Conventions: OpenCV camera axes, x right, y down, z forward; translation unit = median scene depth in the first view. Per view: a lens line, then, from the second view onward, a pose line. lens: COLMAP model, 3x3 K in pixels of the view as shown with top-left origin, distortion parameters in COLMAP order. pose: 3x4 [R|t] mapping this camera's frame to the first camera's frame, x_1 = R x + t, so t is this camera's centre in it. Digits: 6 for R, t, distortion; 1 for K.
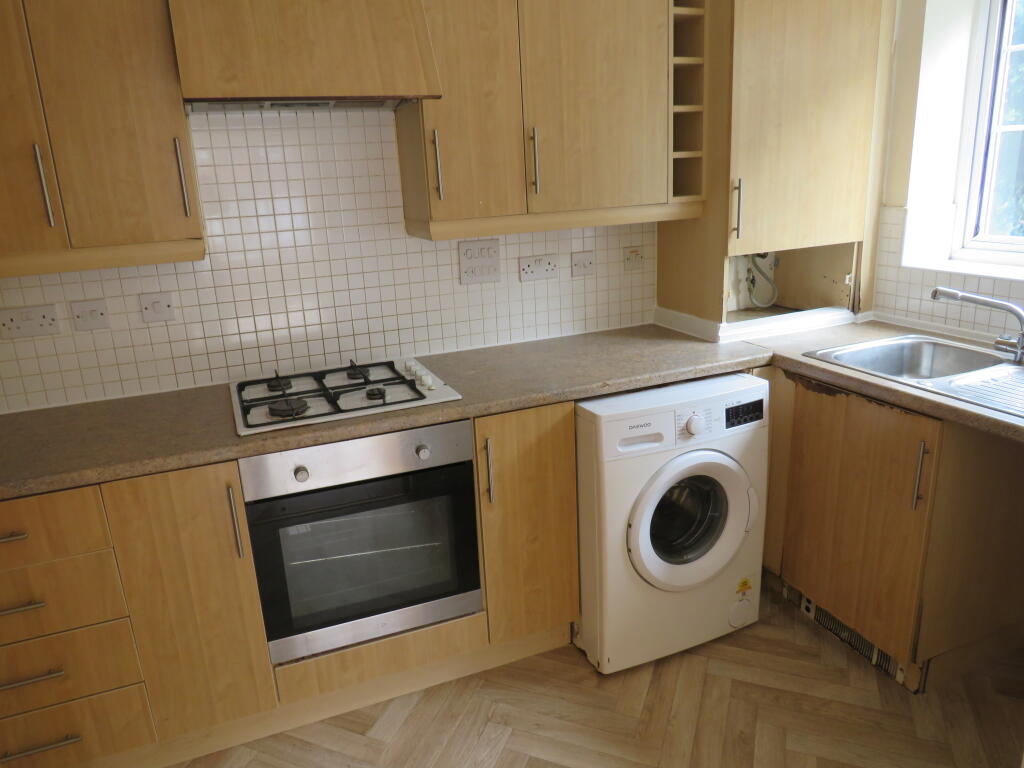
lens RADIAL K [[712.9, 0, 512.0], [0, 712.9, 384.0], [0, 0, 1]] dist [-0.030561, 0.009352]
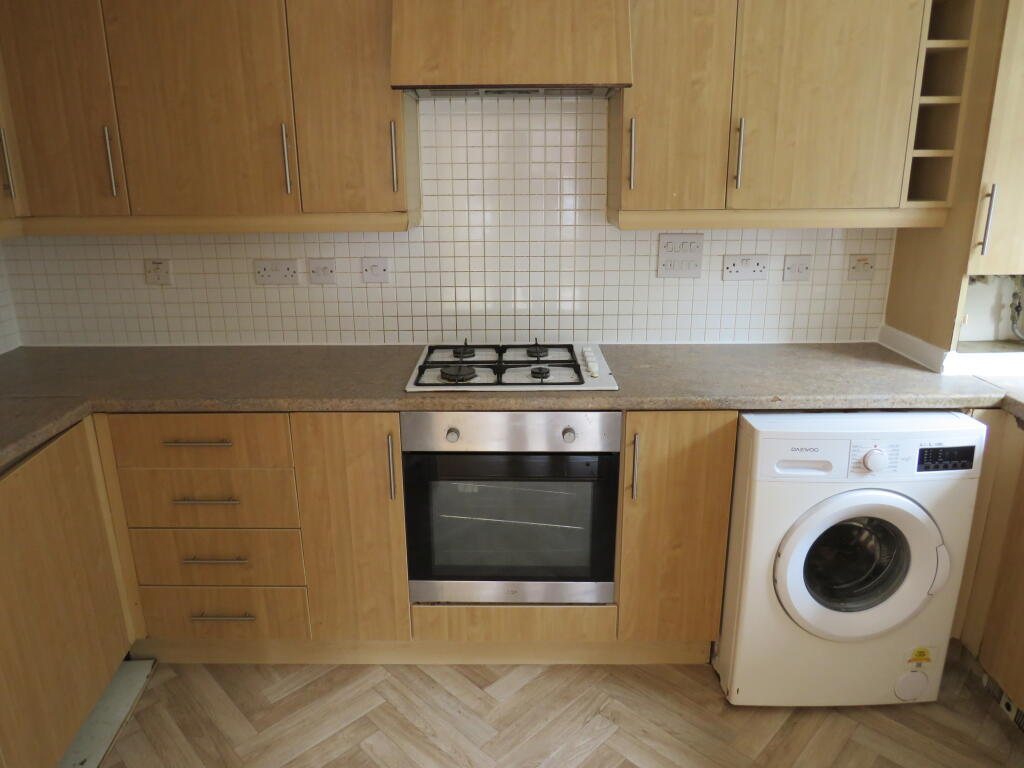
lens RADIAL K [[712.9, 0, 512.0], [0, 712.9, 384.0], [0, 0, 1]] dist [-0.030561, 0.009352]
pose [[0.920333, 0.149726, -0.361344, 0.142645], [-0.144208, 0.988640, 0.042357, -0.007895], [0.363581, 0.013126, 0.931470, 0.017678]]
